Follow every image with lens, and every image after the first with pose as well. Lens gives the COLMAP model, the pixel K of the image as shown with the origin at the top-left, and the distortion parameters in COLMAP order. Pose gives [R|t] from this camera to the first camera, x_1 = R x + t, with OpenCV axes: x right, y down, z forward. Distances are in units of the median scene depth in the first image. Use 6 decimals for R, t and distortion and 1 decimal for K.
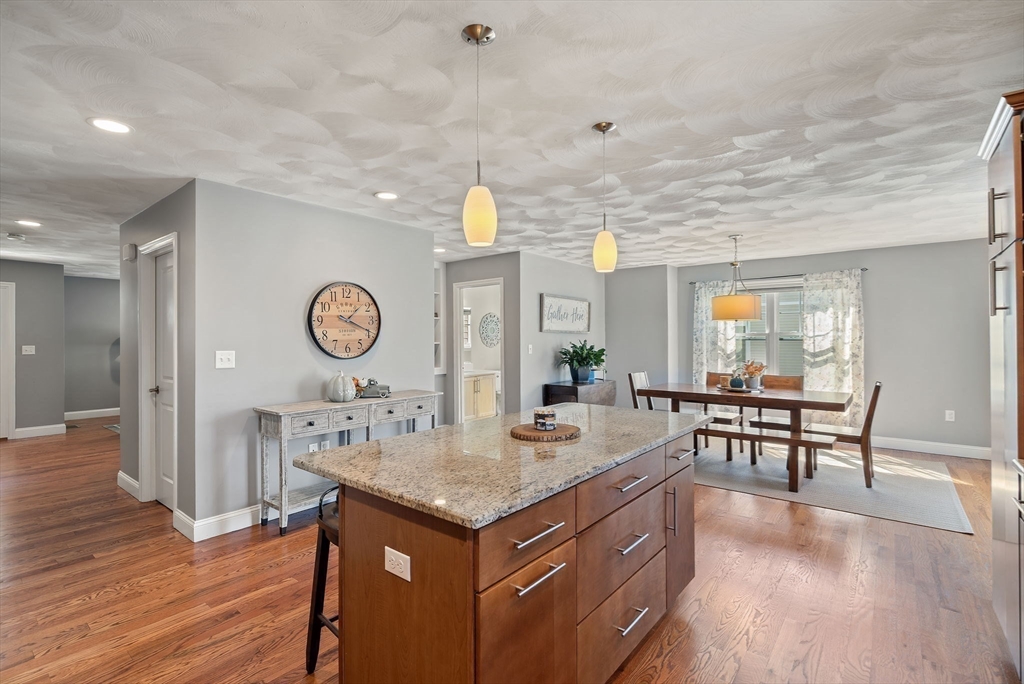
lens RADIAL K [[470.6, 0, 512.2], [0, 470.6, 338.8], [0, 0, 1]] dist [-0.000031, 0.003260]
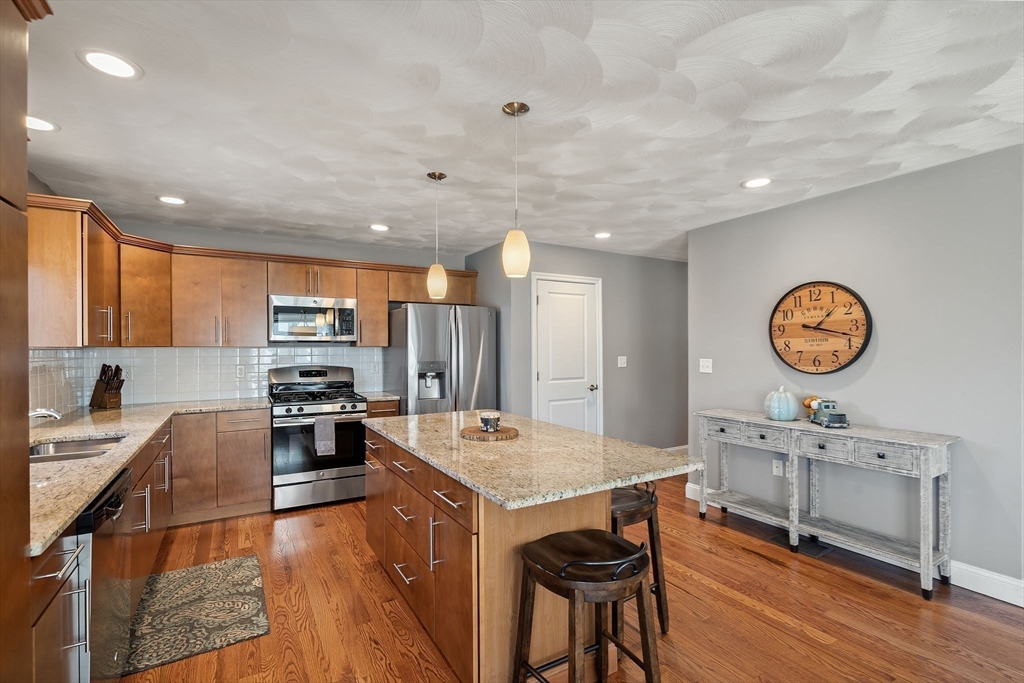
lens RADIAL K [[470.6, 0, 511.3], [0, 470.6, 343.9], [0, 0, 1]] dist [-0.000031, 0.003260]
pose [[-0.350097, -0.005119, -0.936699, 0.597876], [0.001918, 0.999979, -0.006182, -0.006219], [0.936711, -0.003961, -0.350080, 0.759864]]
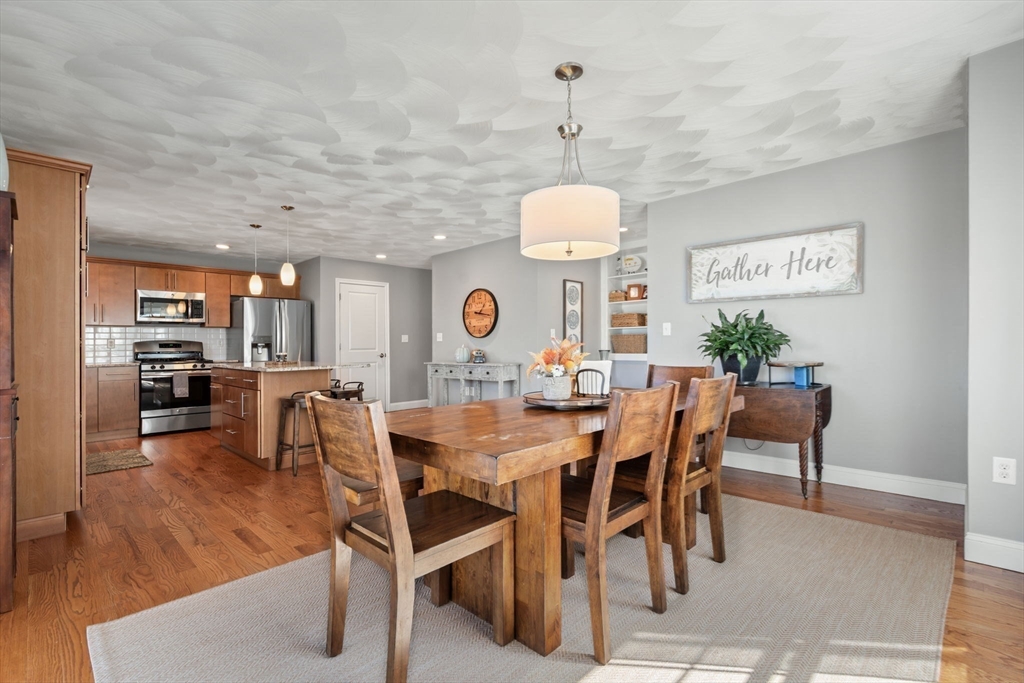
lens RADIAL K [[470.6, 0, 508.2], [0, 470.6, 334.4], [0, 0, 1]] dist [-0.000031, 0.003260]
pose [[-0.102936, -0.019138, -0.994504, 1.165213], [0.010476, 0.999739, -0.020323, 0.062483], [0.994633, -0.012511, -0.102709, 1.213909]]
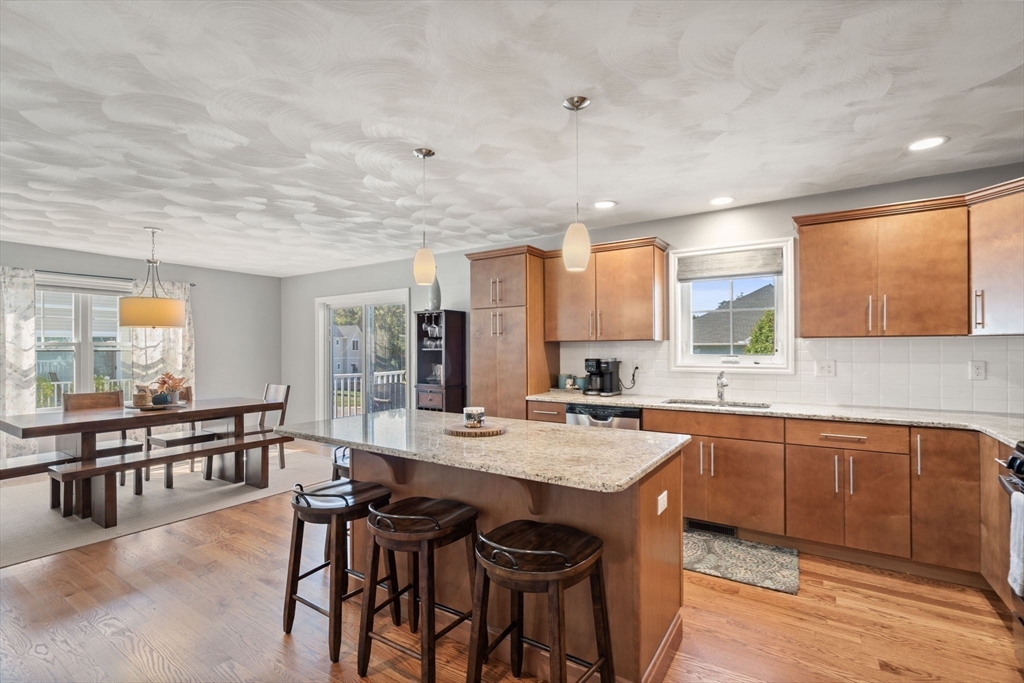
lens RADIAL K [[470.6, 0, 510.2], [0, 470.6, 355.7], [0, 0, 1]] dist [-0.000031, 0.003260]
pose [[-0.092256, -0.011523, 0.995669, -0.543241], [0.007262, 0.999899, 0.012245, 0.008508], [-0.995709, 0.008360, -0.092163, 0.530503]]
